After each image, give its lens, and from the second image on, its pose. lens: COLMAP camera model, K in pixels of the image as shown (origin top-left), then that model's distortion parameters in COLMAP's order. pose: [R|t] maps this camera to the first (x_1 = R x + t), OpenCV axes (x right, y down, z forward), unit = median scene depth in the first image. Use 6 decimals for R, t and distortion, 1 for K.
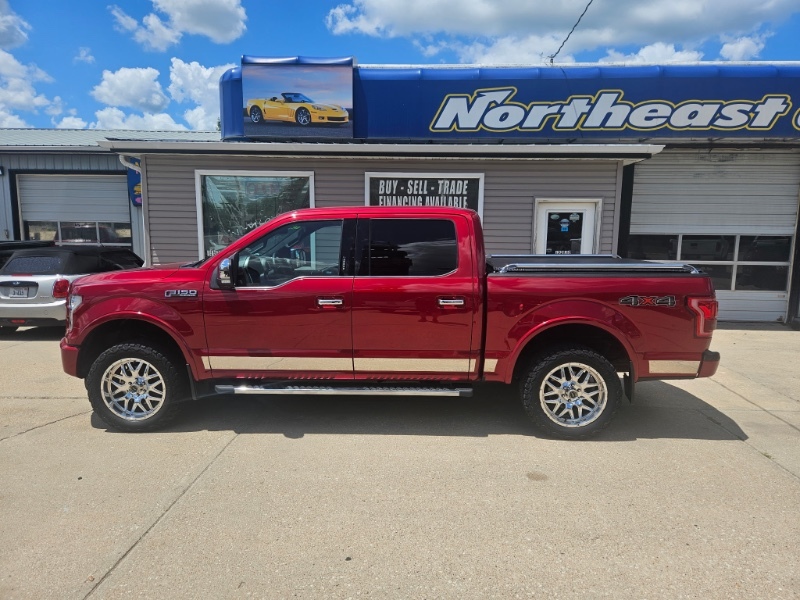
lens RADIAL K [[532.4, 0, 406.5], [0, 532.4, 303.6], [0, 0, 1]] dist [0.069348, -0.051519]
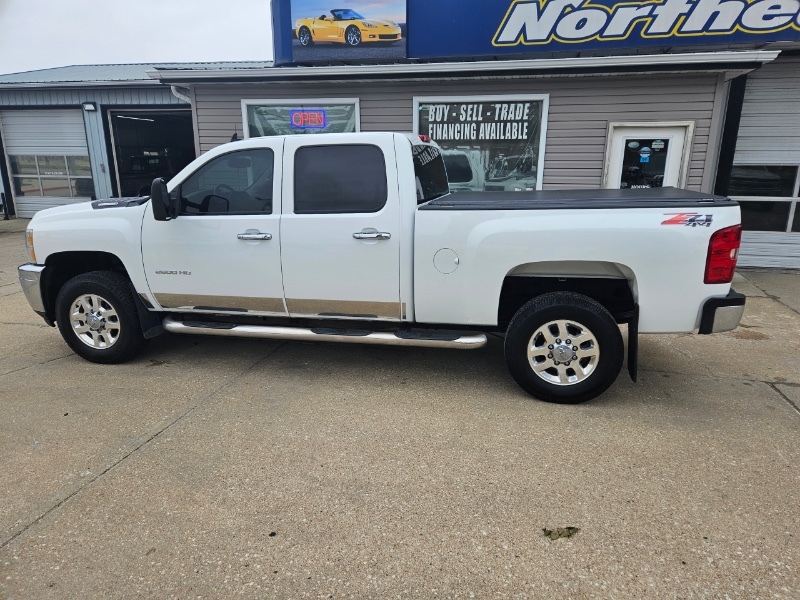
lens RADIAL K [[532.4, 0, 406.8], [0, 532.4, 302.8], [0, 0, 1]] dist [0.069348, -0.051519]
pose [[0.982974, 0.041722, -0.178947, 0.083477], [-0.020208, 0.992519, 0.120403, -0.008296], [0.182632, -0.114737, 0.976463, 0.064829]]
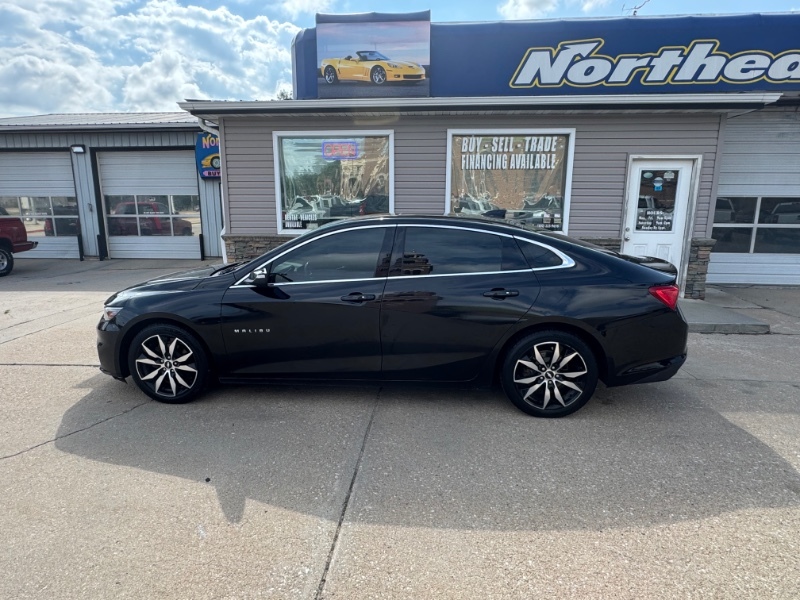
lens RADIAL K [[460.6, 0, 395.4], [0, 460.6, 298.7], [0, 0, 1]] dist [-0.009250, 0.004422]
pose [[0.998990, -0.000439, -0.044940, -0.126524], [0.002964, 0.998419, 0.056129, 0.008646], [0.044844, -0.056205, 0.997412, 0.153168]]
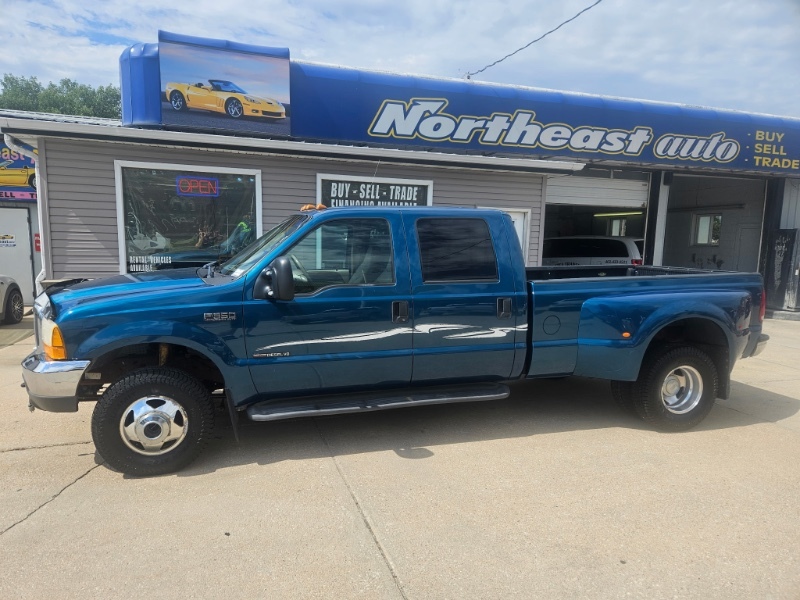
lens RADIAL K [[532.4, 0, 390.1], [0, 532.4, 309.4], [0, 0, 1]] dist [0.069348, -0.051519]
pose [[0.939377, -0.036089, 0.340980, -0.271967], [0.035873, 0.999332, 0.006943, -0.006726], [-0.341003, 0.005710, 0.940045, 0.062194]]
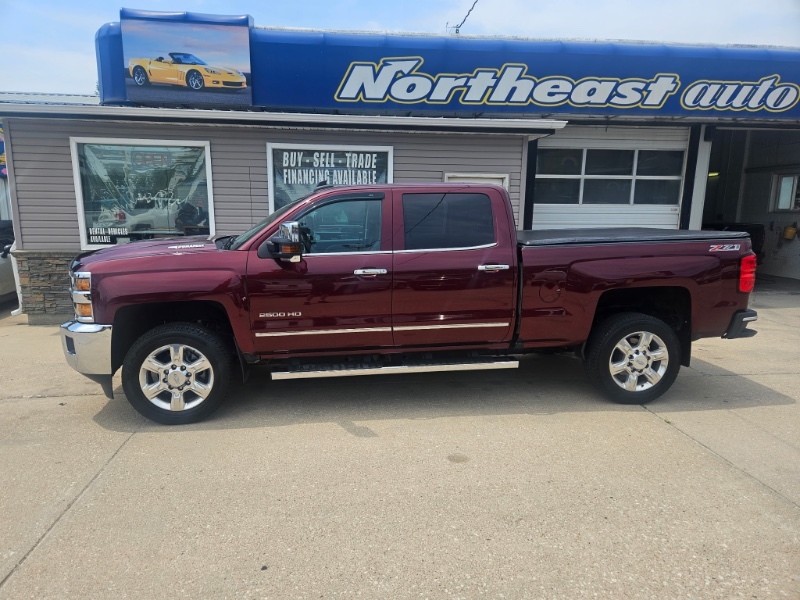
lens RADIAL K [[532.4, 0, 391.4], [0, 532.4, 304.2], [0, 0, 1]] dist [0.069348, -0.051519]
pose [[0.989379, -0.028477, 0.142541, -0.004018], [0.021827, 0.998609, 0.047998, -0.004323], [-0.143710, -0.044377, 0.988624, 0.026377]]
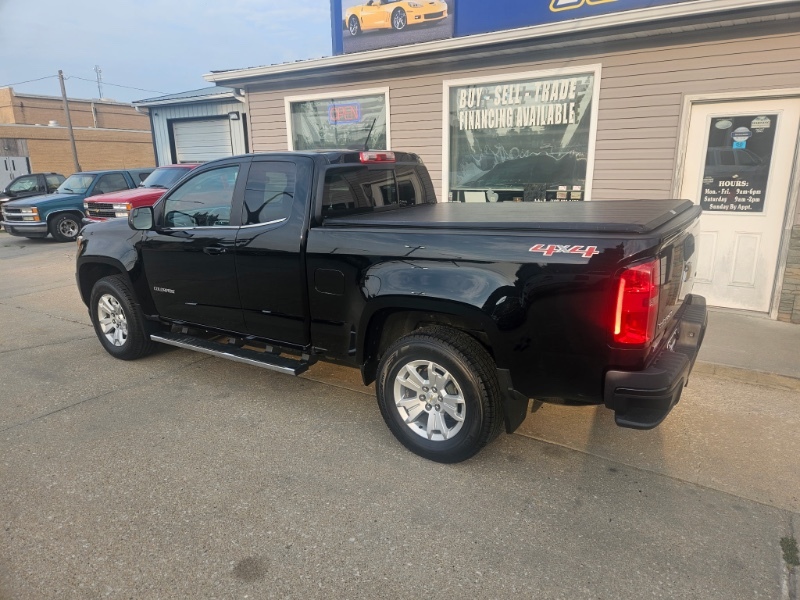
lens RADIAL K [[532.4, 0, 407.3], [0, 532.4, 297.1], [0, 0, 1]] dist [0.069348, -0.051519]
pose [[0.861529, 0.101689, -0.497421, 0.282757], [-0.047444, 0.991574, 0.120537, -0.023560], [0.505487, -0.080247, 0.859094, 0.258978]]
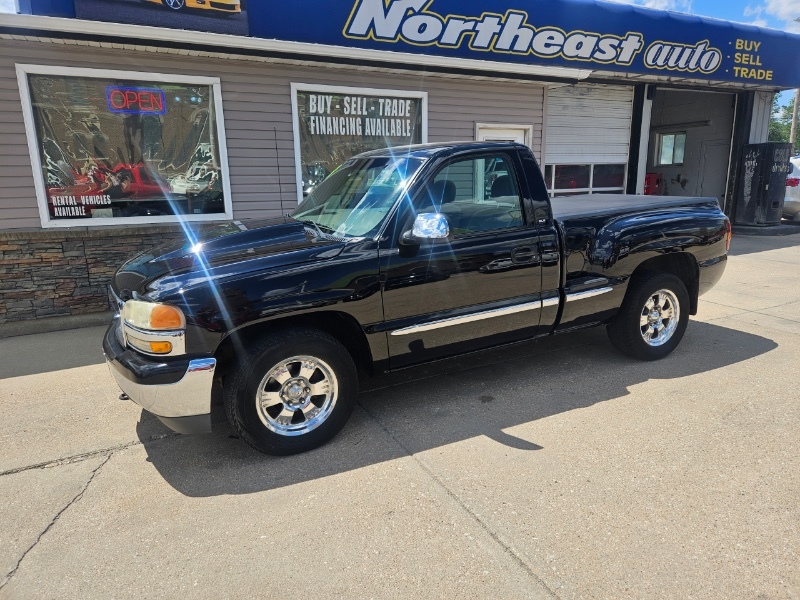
lens RADIAL K [[532.4, 0, 408.1], [0, 532.4, 294.6], [0, 0, 1]] dist [0.069348, -0.051519]
pose [[0.872382, -0.130677, 0.471034, -0.313518], [0.091873, 0.990265, 0.104571, -0.012079], [-0.480114, -0.047951, 0.875895, 0.222819]]
